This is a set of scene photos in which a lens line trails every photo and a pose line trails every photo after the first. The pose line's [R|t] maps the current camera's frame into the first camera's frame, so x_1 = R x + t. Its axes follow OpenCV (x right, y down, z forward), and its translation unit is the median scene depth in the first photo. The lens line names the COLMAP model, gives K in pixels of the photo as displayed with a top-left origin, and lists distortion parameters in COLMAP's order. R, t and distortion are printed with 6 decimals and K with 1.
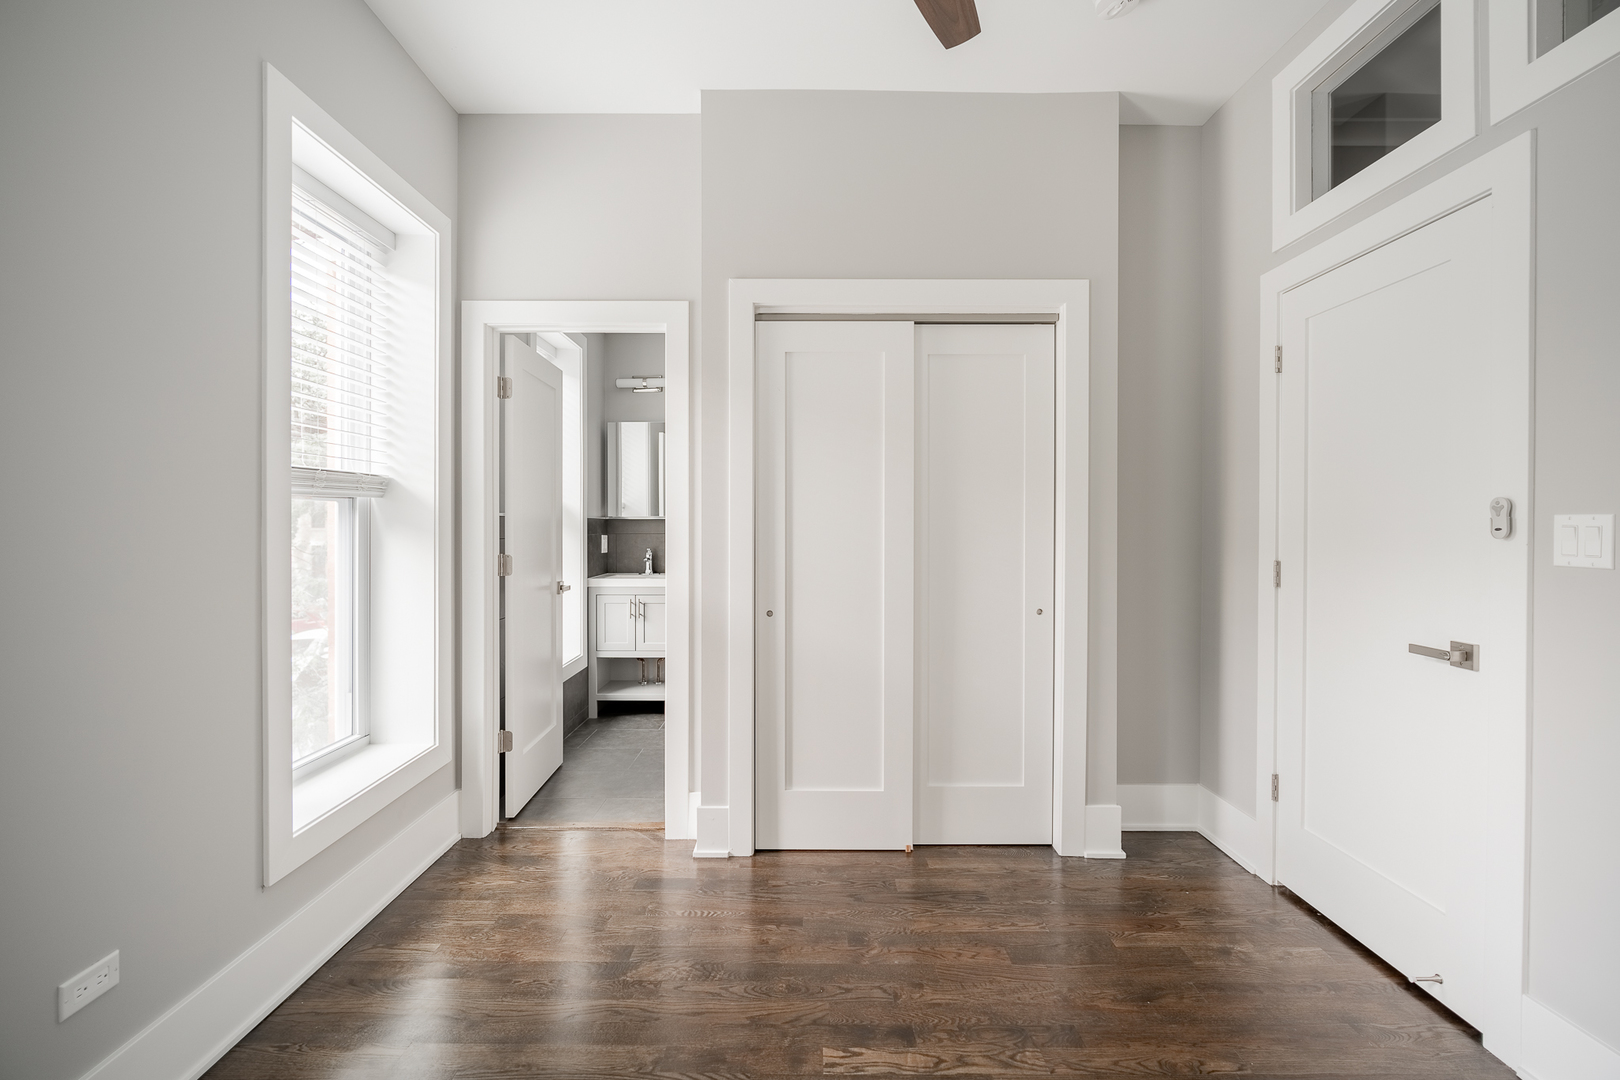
lens RADIAL K [[725.4, 0, 806.9], [0, 725.4, 527.9], [0, 0, 1]] dist [-0.004514, 0.005059]
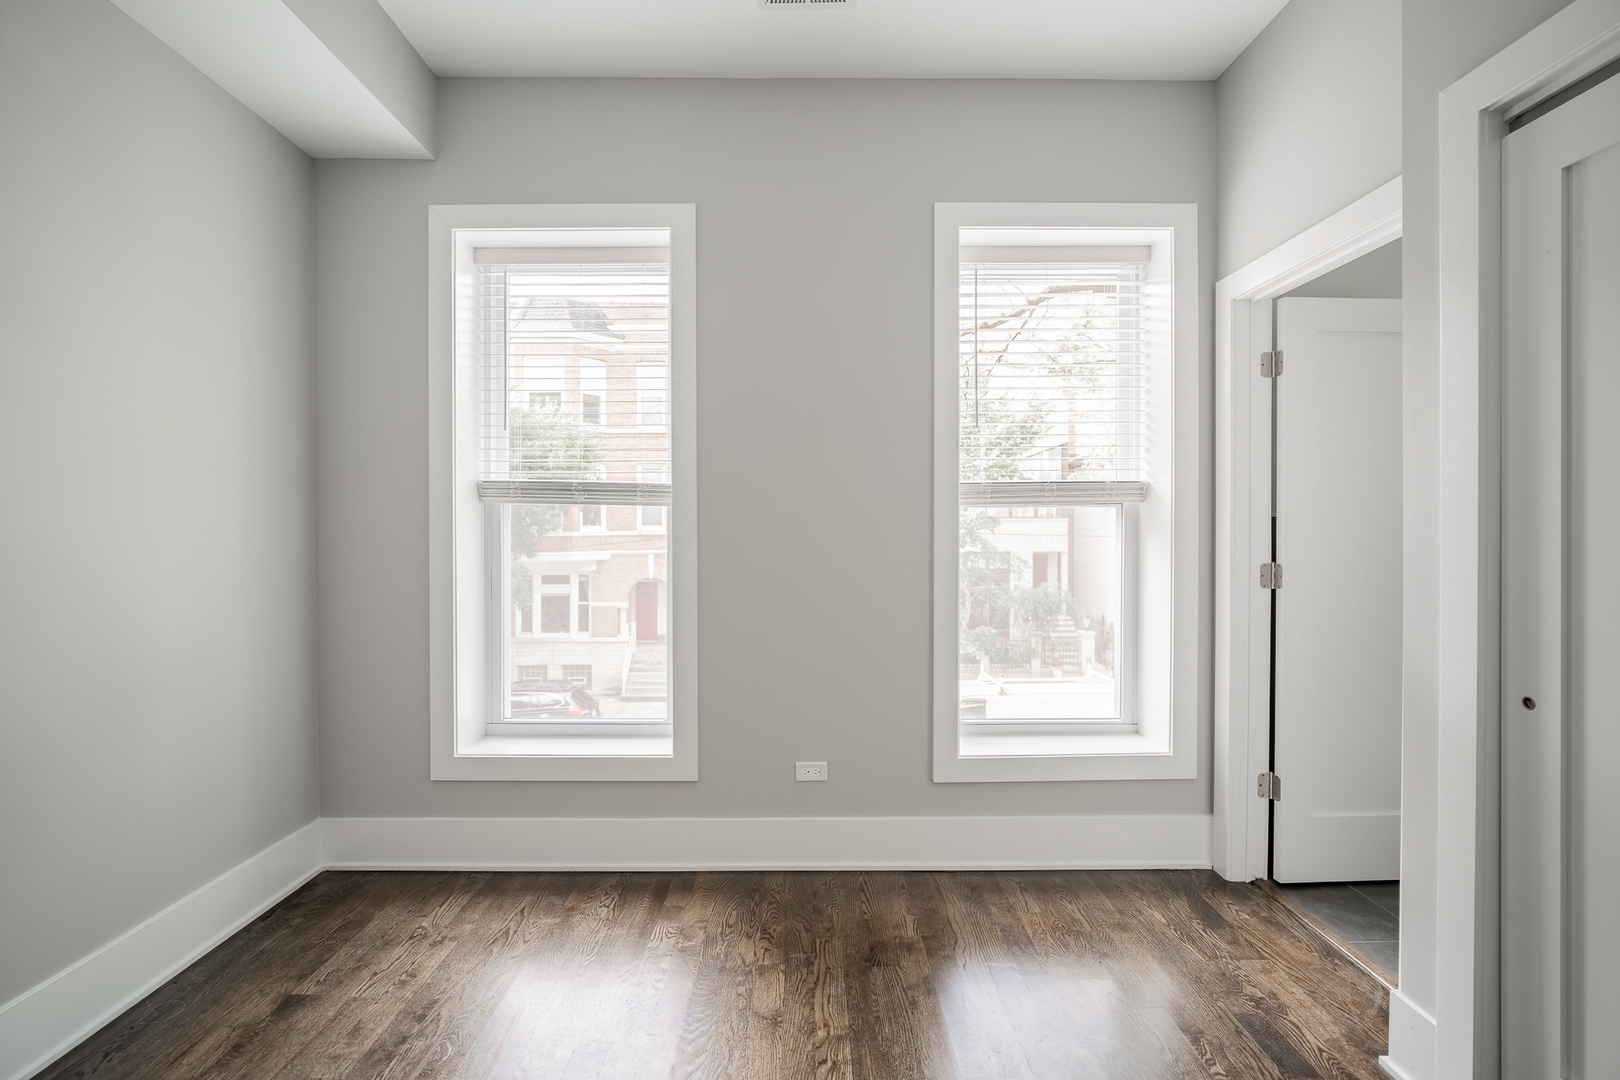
lens RADIAL K [[725.4, 0, 806.9], [0, 725.4, 527.9], [0, 0, 1]] dist [-0.004514, 0.005059]
pose [[0.001545, -0.000674, -0.999999, 0.464201], [-0.002814, 0.999996, -0.000678, -0.001737], [0.999995, 0.002816, 0.001543, 0.510682]]
